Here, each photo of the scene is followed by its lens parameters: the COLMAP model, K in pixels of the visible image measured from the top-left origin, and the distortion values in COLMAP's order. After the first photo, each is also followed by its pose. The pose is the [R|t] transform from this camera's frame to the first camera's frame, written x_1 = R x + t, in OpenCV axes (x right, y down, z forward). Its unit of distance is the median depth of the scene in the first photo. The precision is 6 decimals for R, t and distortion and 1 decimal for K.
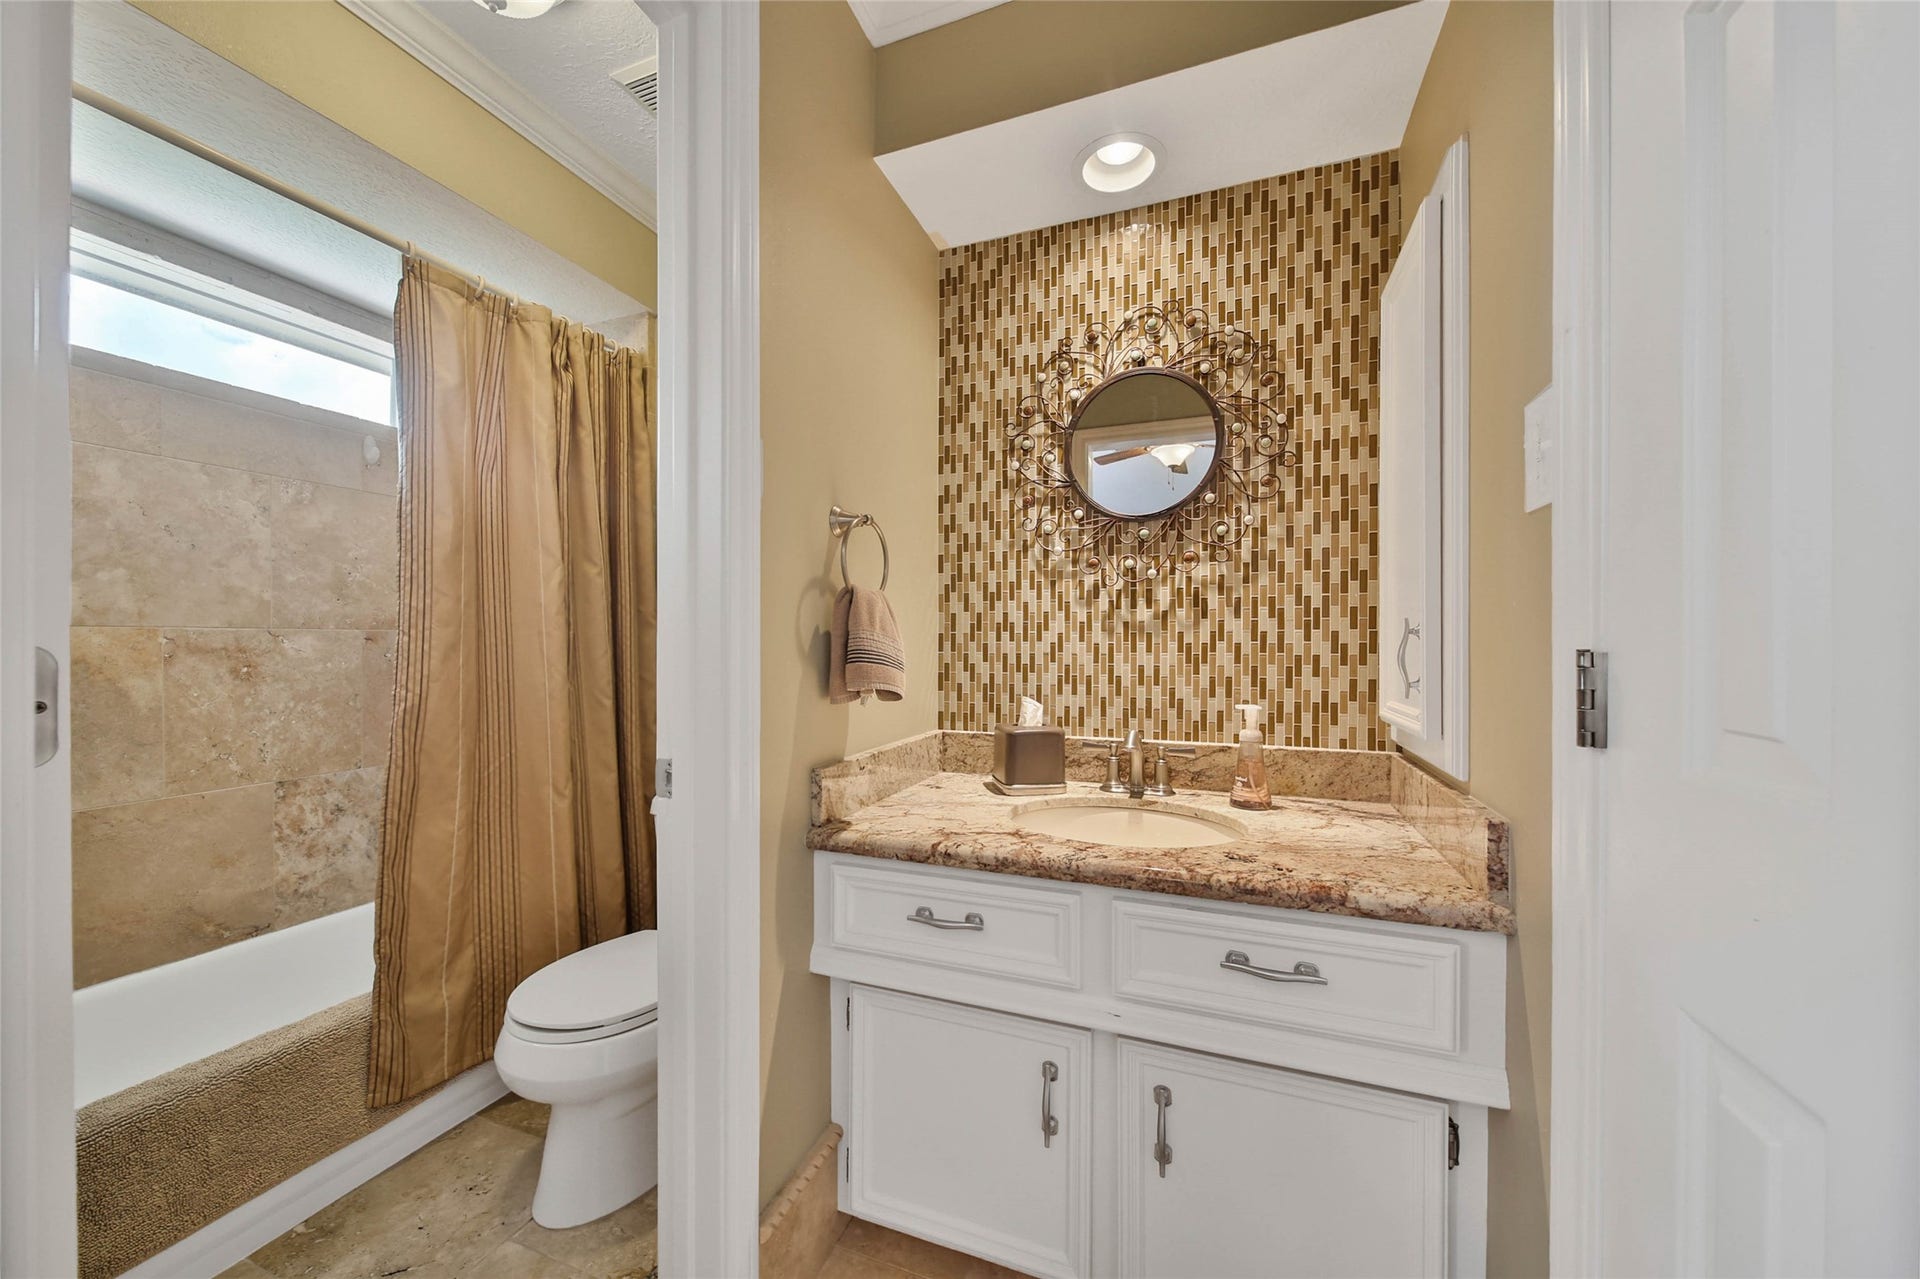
lens RADIAL K [[680.6, 0, 960.5], [0, 680.6, 643.1], [0, 0, 1]] dist [-0.000777, -0.000164]
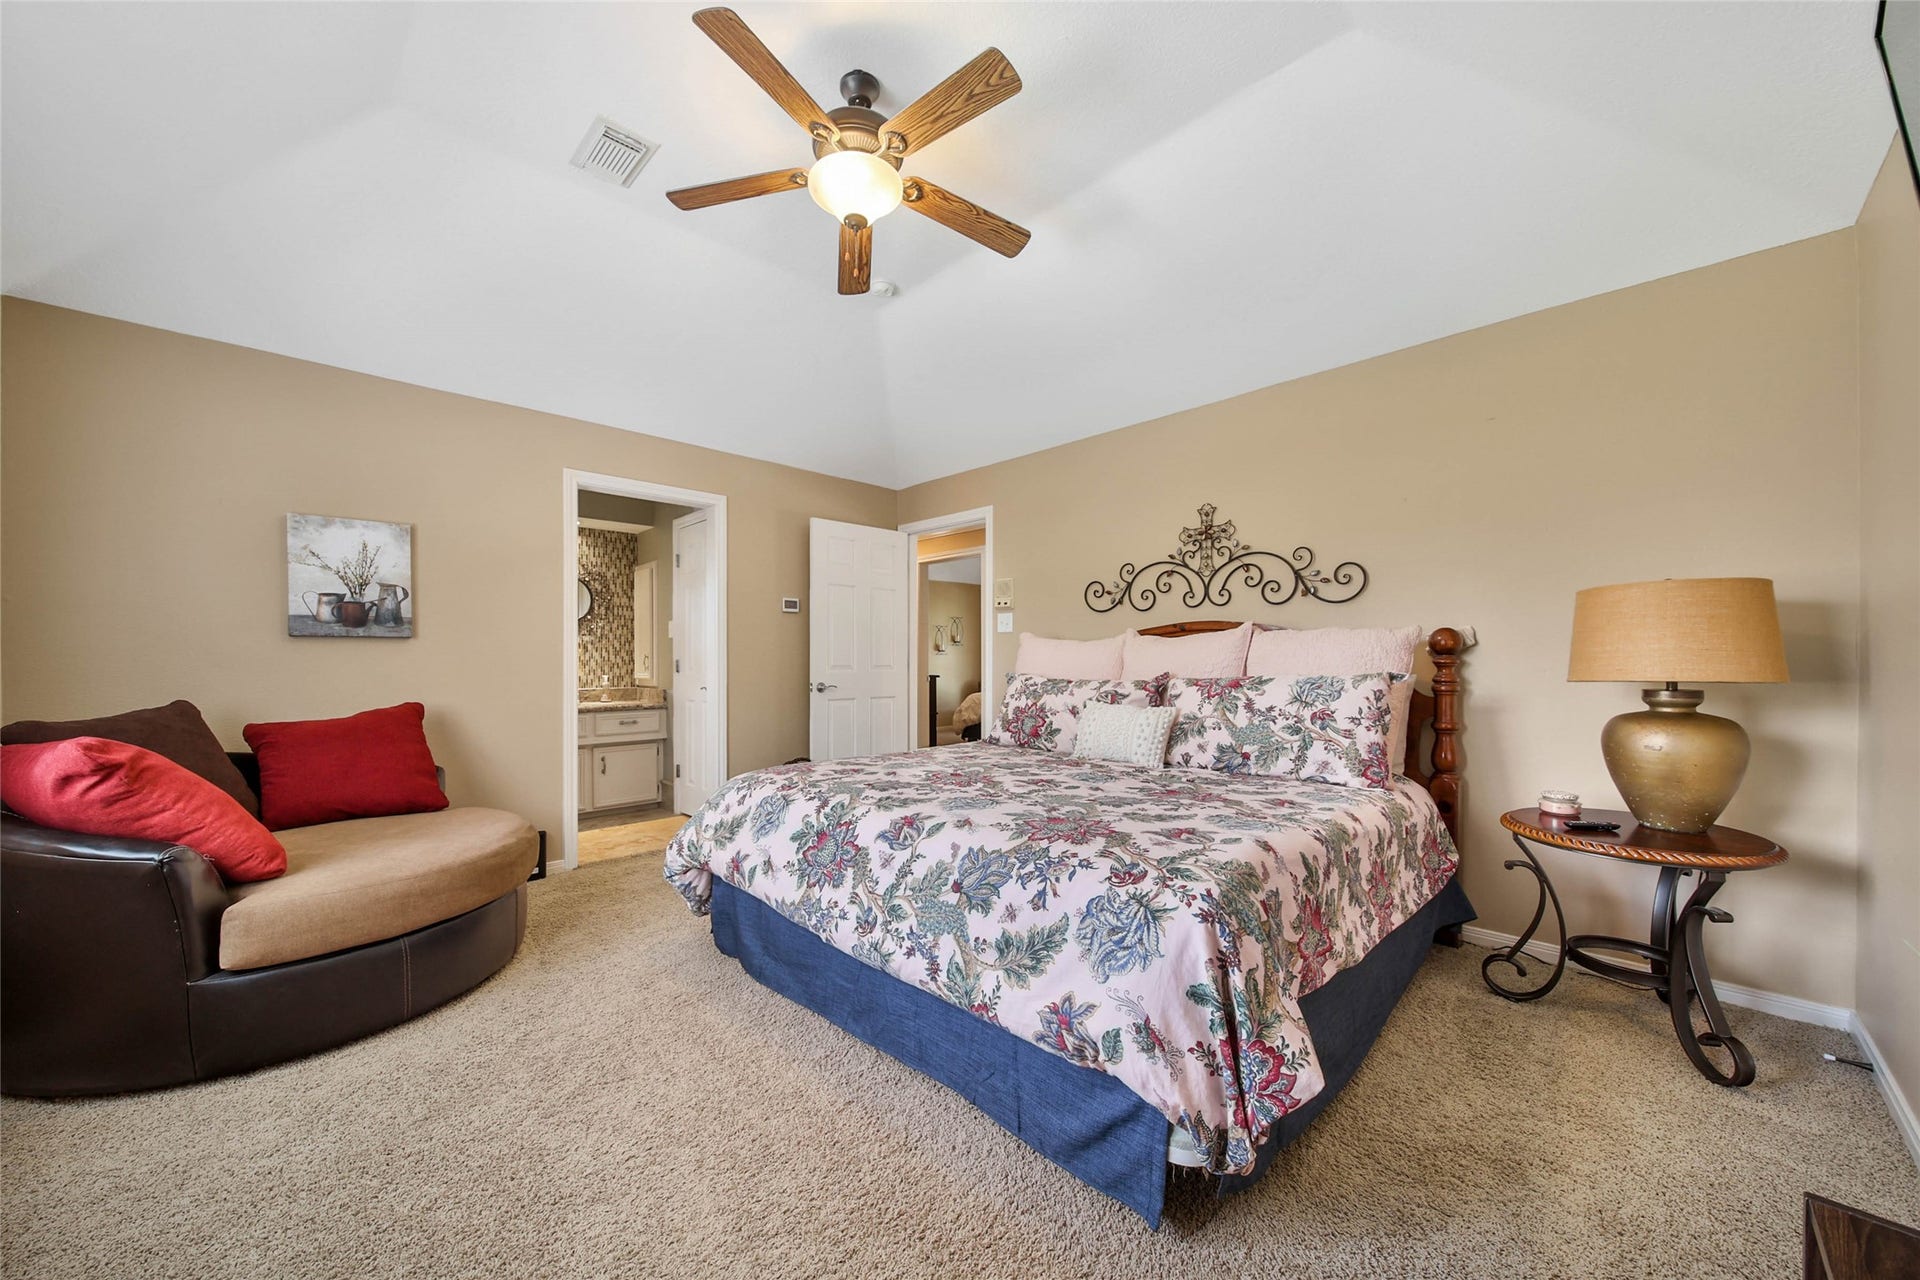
lens RADIAL K [[680.6, 0, 957.8], [0, 680.6, 656.7], [0, 0, 1]] dist [-0.000777, -0.000164]
pose [[0.416300, -0.000567, 0.909227, -2.074835], [0.008068, 0.999963, -0.003071, 0.011023], [-0.909192, 0.008614, 0.416289, -2.223236]]
